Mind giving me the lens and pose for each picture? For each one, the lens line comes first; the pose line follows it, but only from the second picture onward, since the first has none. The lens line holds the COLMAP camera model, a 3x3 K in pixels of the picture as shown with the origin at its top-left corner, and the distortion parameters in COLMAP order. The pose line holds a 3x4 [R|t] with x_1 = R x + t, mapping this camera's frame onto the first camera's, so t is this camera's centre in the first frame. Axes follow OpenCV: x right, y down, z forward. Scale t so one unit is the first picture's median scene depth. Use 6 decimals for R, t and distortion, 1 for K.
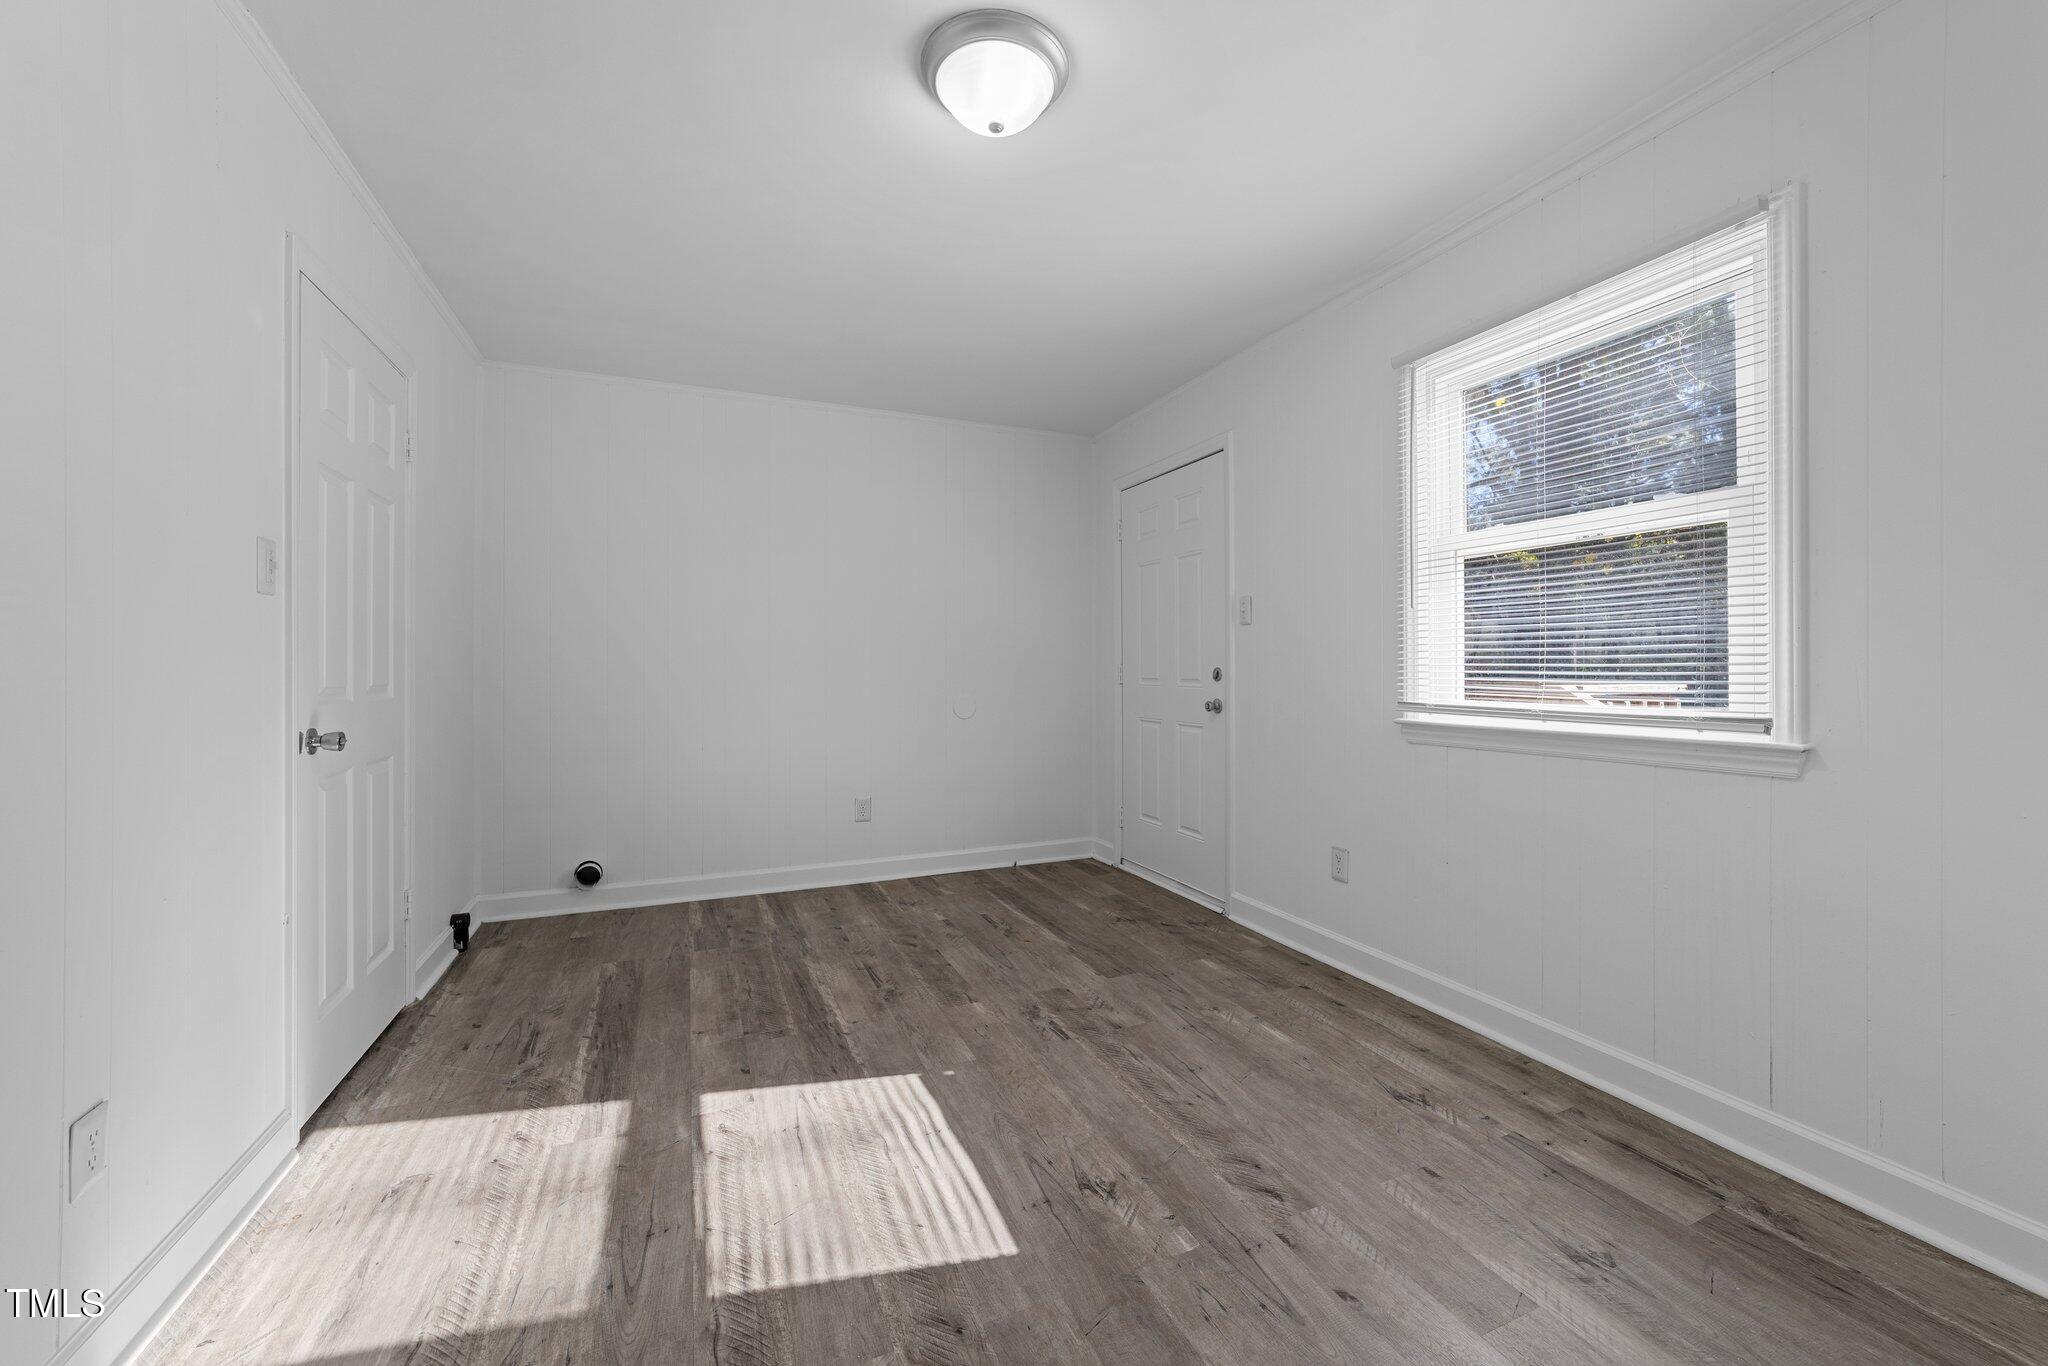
lens RADIAL K [[785.5, 0, 1022.0], [0, 785.5, 679.5], [0, 0, 1]] dist [-0.014051, 0.007096]
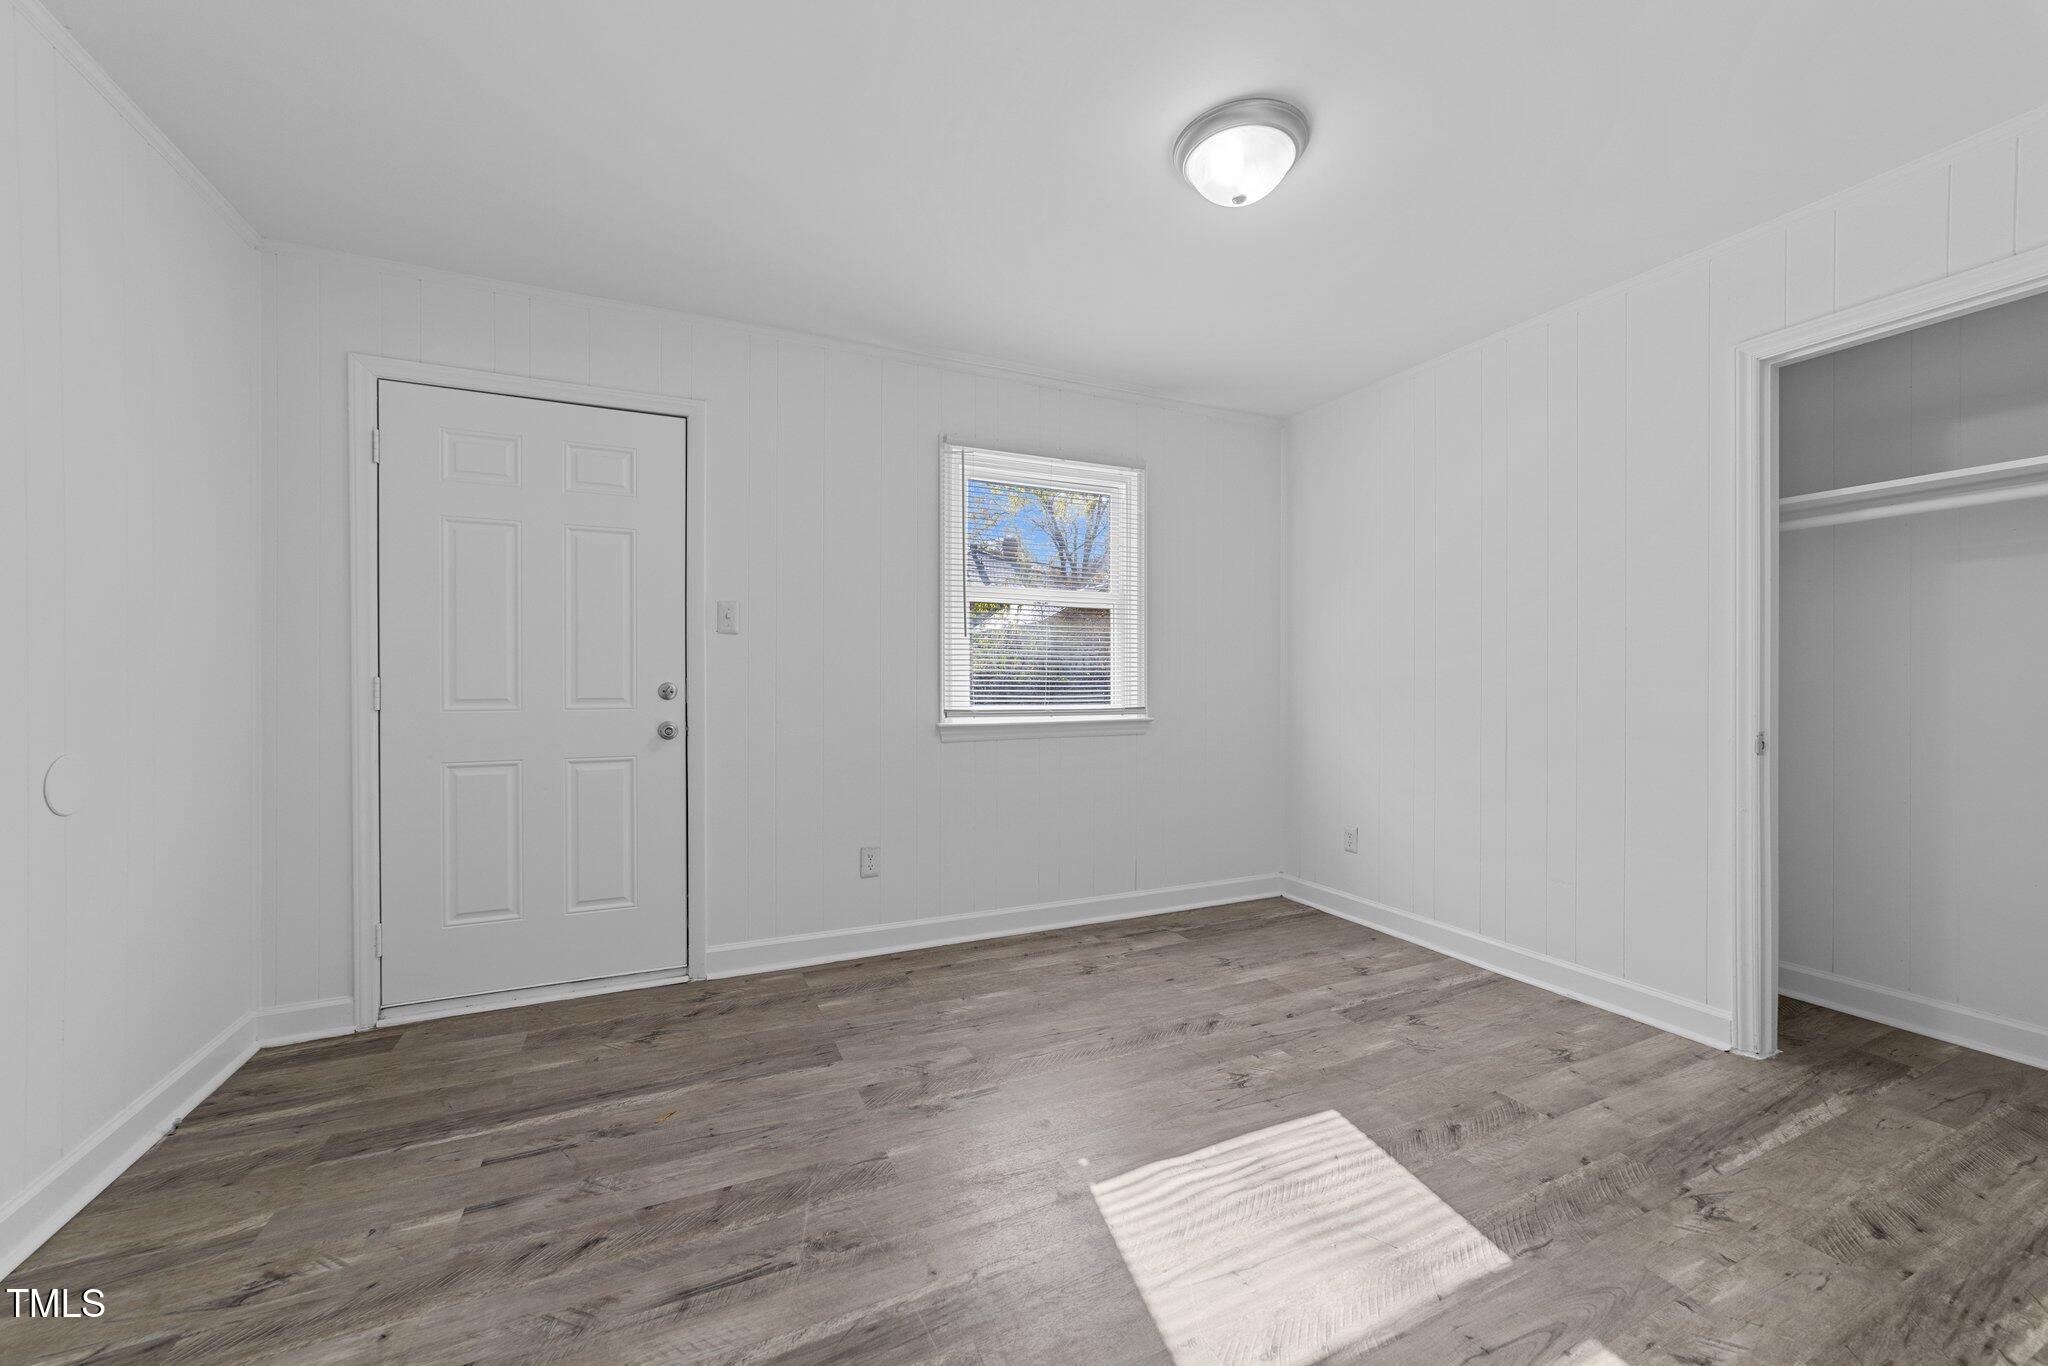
lens RADIAL K [[785.5, 0, 1022.0], [0, 785.5, 679.5], [0, 0, 1]] dist [-0.014051, 0.007096]
pose [[-0.028056, 0.006619, 0.999584, -0.860936], [0.013495, 0.999889, -0.006243, -0.012247], [-0.999515, 0.013314, -0.028142, 0.993914]]
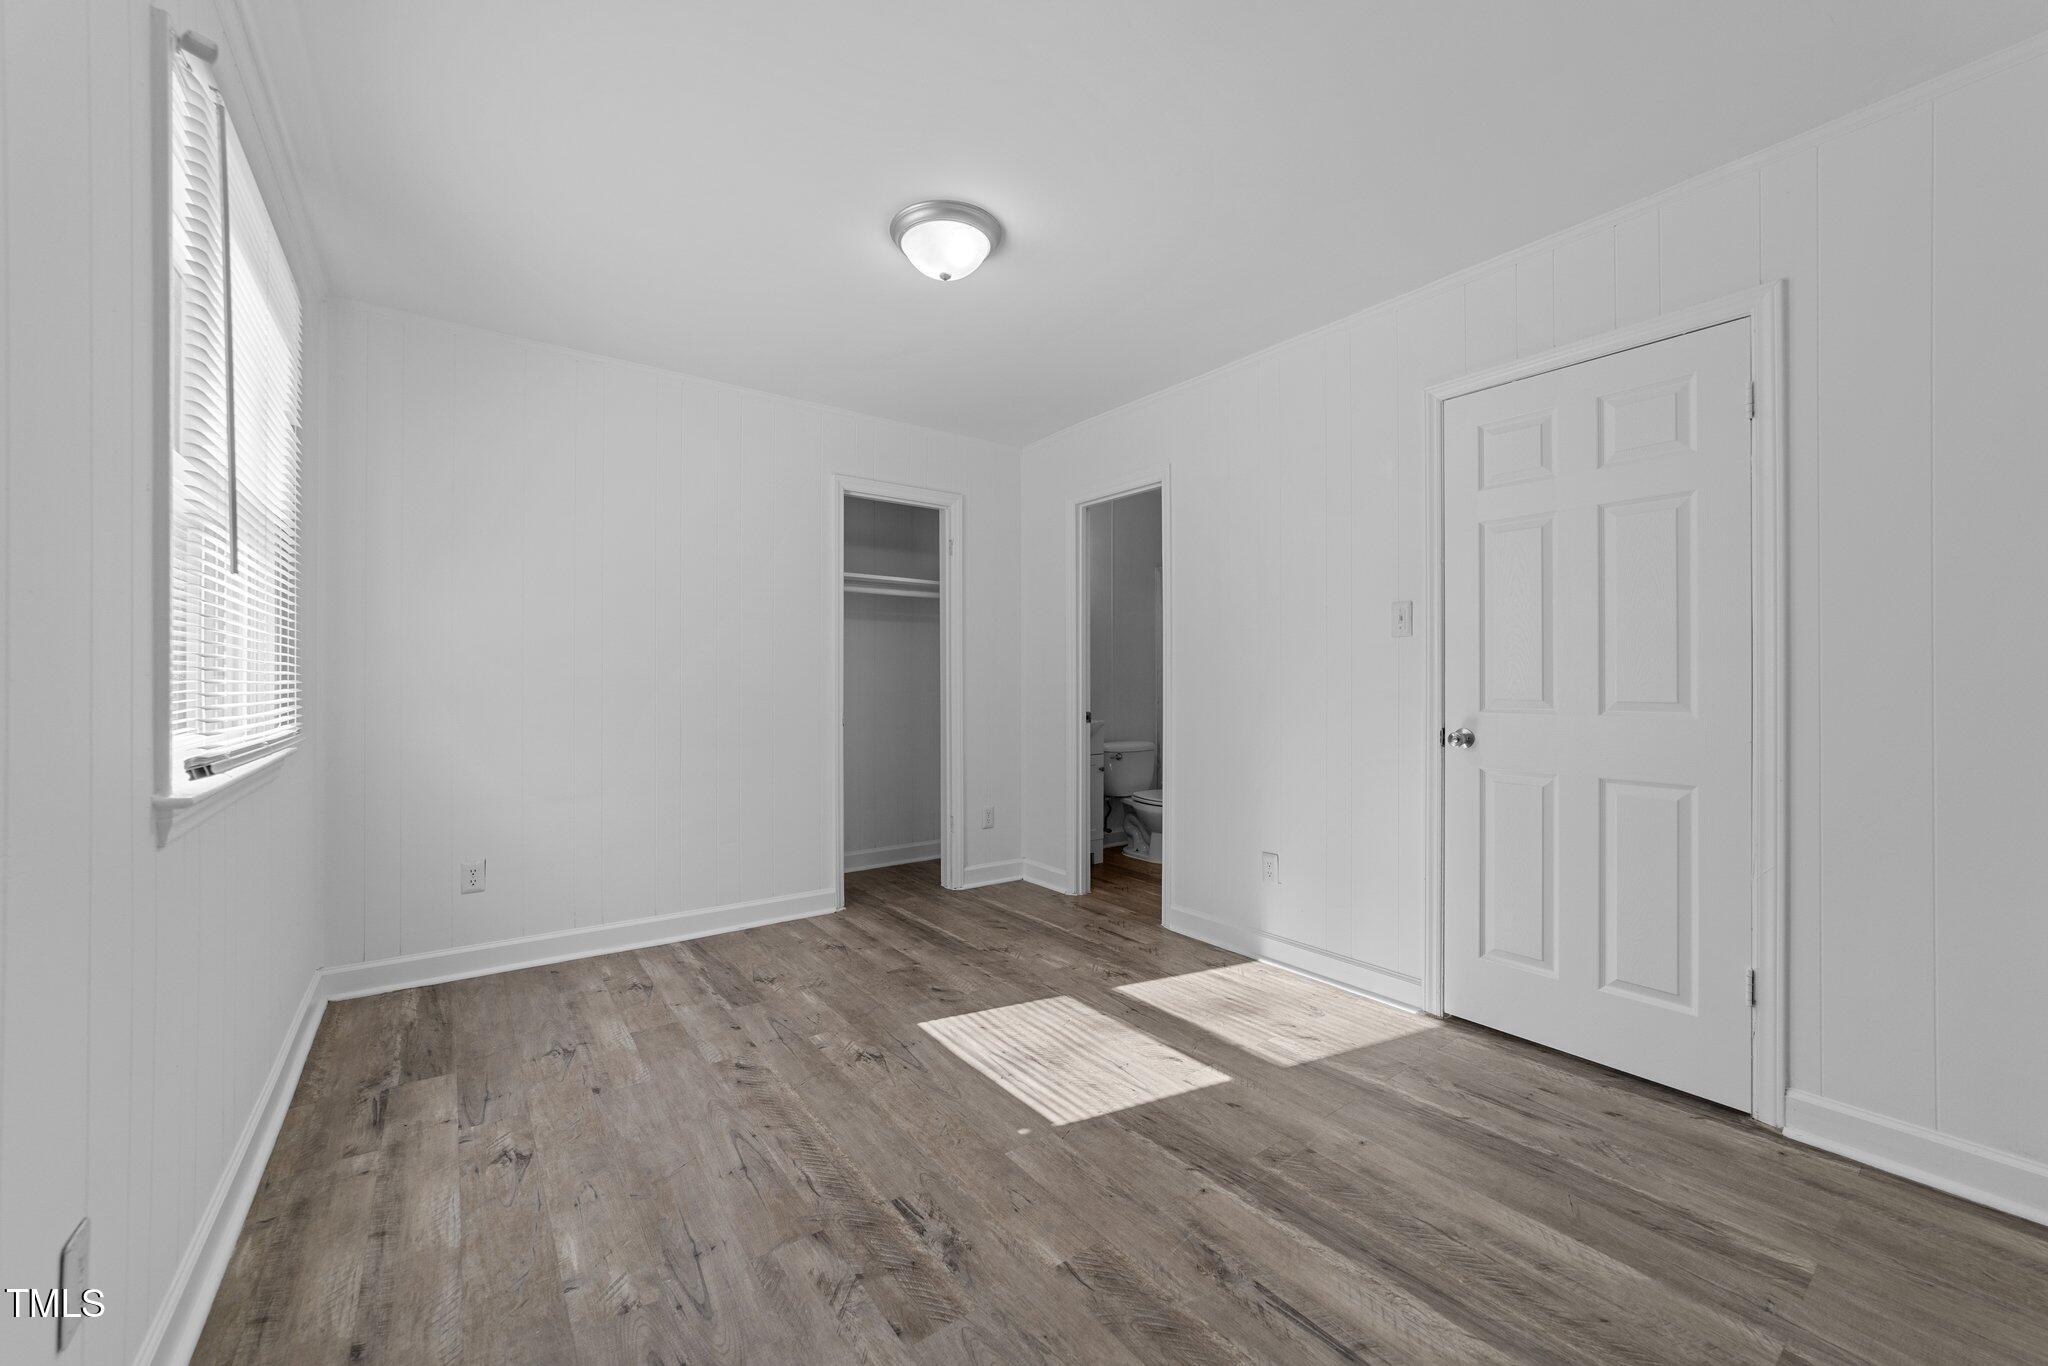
lens RADIAL K [[785.5, 0, 1022.0], [0, 785.5, 679.5], [0, 0, 1]] dist [-0.014051, 0.007096]
pose [[-0.972088, -0.000230, -0.234616, 0.114343], [-0.002593, 0.999949, 0.009765, -0.028335], [0.234601, 0.010101, -0.972039, 1.726781]]
